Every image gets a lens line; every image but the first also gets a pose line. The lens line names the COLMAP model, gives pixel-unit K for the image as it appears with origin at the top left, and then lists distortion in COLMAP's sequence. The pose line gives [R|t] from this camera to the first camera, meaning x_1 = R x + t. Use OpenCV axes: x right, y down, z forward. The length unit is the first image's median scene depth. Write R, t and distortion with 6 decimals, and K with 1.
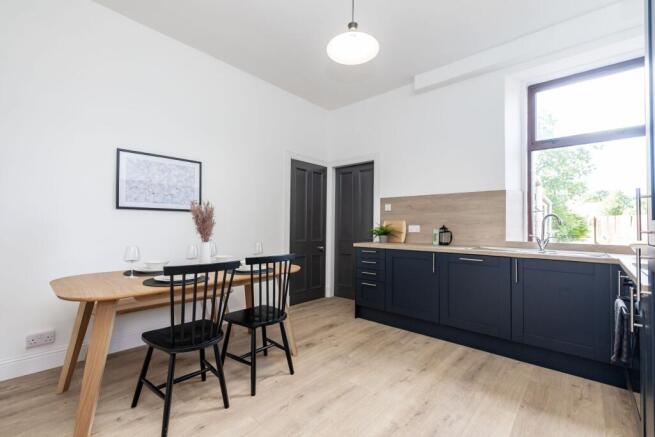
lens RADIAL K [[284.6, 0, 326.3], [0, 284.6, 219.6], [0, 0, 1]] dist [0.002607, 0.001495]
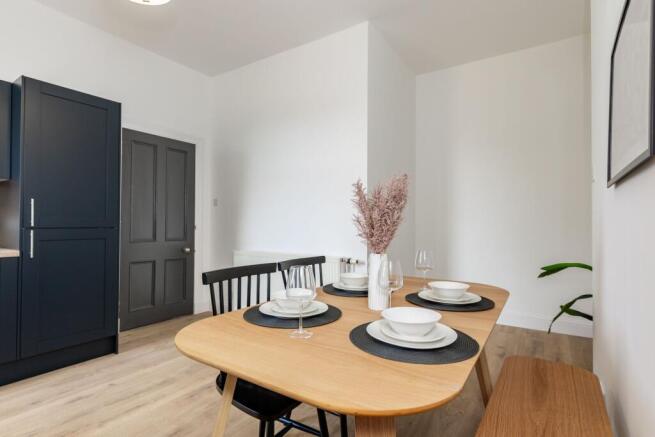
lens RADIAL K [[324.5, 0, 330.2], [0, 324.5, 218.9], [0, 0, 1]] dist [-0.006221, -0.001160]
pose [[-0.986249, -0.019583, -0.164101, -0.178754], [-0.012923, 0.999053, -0.041551, 0.030487], [0.164759, -0.038859, -0.985568, 1.197553]]
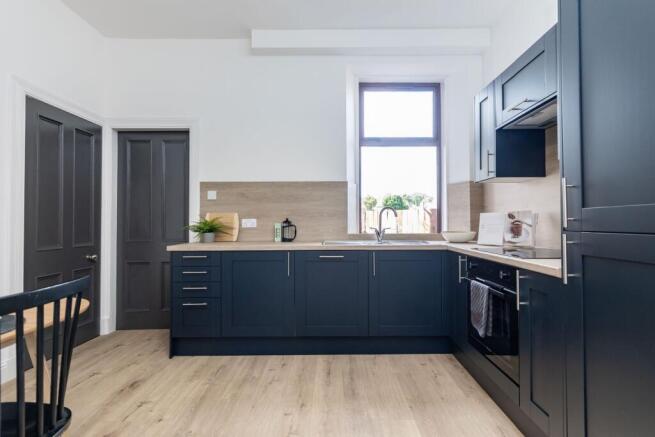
lens RADIAL K [[306.0, 0, 327.8], [0, 306.0, 217.0], [0, 0, 1]] dist [0.005689, -0.000016]
pose [[0.747135, -0.003097, 0.664665, -0.114774], [-0.002646, 0.999967, 0.007634, 0.010081], [-0.664667, -0.007462, 0.747102, 0.254393]]
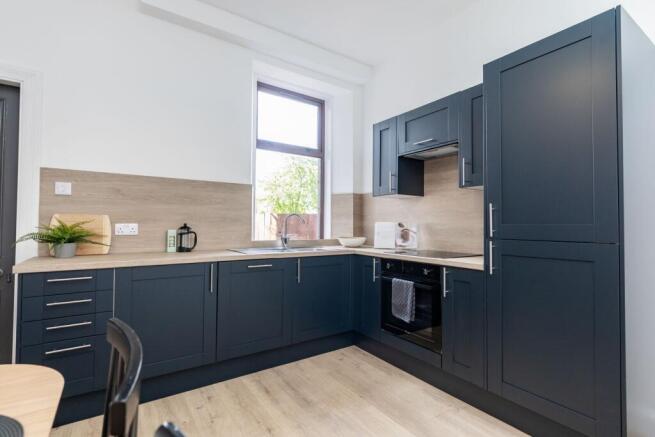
lens RADIAL K [[319.3, 0, 328.7], [0, 319.3, 216.9], [0, 0, 1]] dist [0.002816, -0.000904]
pose [[0.232248, 0.015446, 0.972534, -0.299110], [-0.027160, 0.999587, -0.009390, 0.001893], [-0.972277, -0.024233, 0.232572, 0.510439]]
